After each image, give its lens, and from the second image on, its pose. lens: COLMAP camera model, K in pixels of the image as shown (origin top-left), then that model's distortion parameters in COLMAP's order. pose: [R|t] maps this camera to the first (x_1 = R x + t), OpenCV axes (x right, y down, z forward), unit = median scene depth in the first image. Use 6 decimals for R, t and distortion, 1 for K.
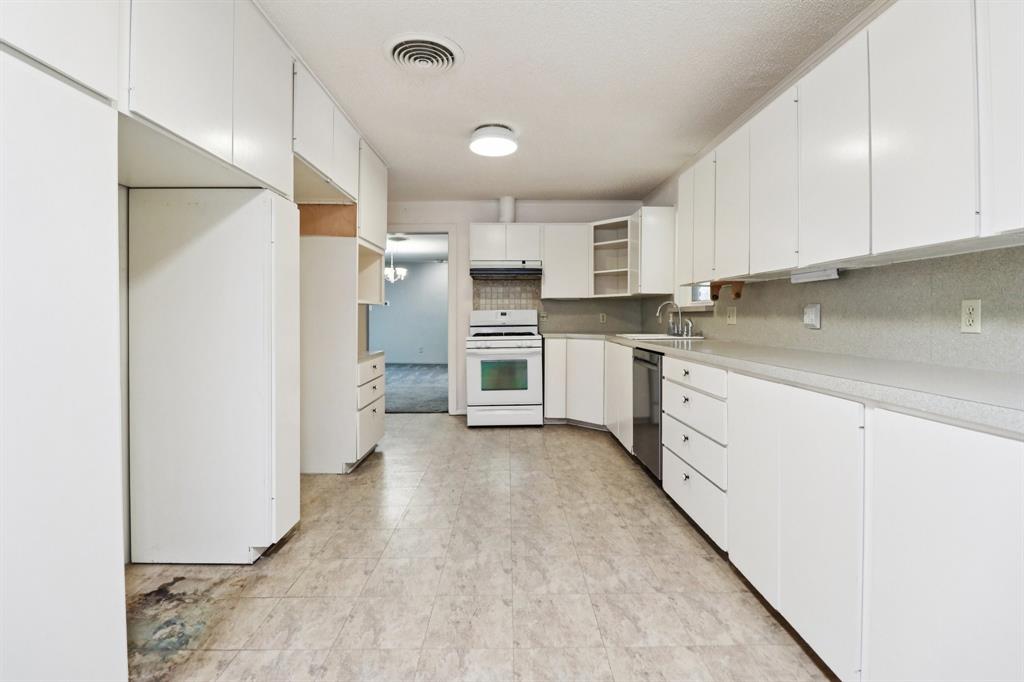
lens RADIAL K [[473.0, 0, 517.9], [0, 473.0, 320.3], [0, 0, 1]] dist [-0.007330, -0.007455]
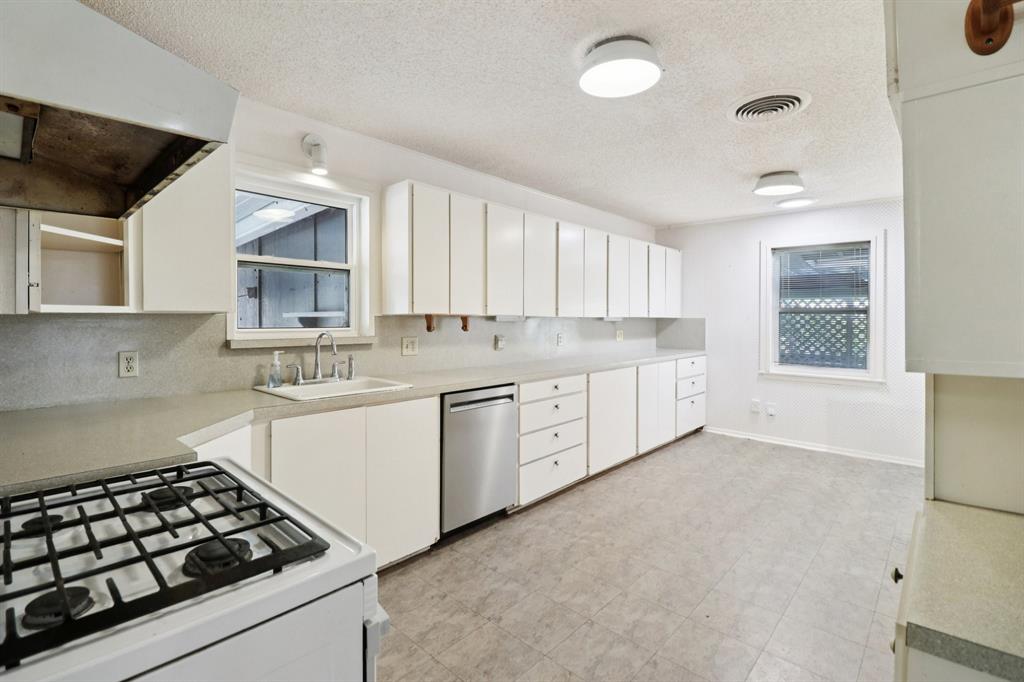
lens RADIAL K [[473.0, 0, 516.8], [0, 473.0, 318.7], [0, 0, 1]] dist [-0.007330, -0.007455]
pose [[-0.725430, -0.001416, 0.688294, -0.484922], [0.001289, 0.999993, 0.003416, -0.085028], [-0.688294, 0.003366, -0.725424, 2.018308]]
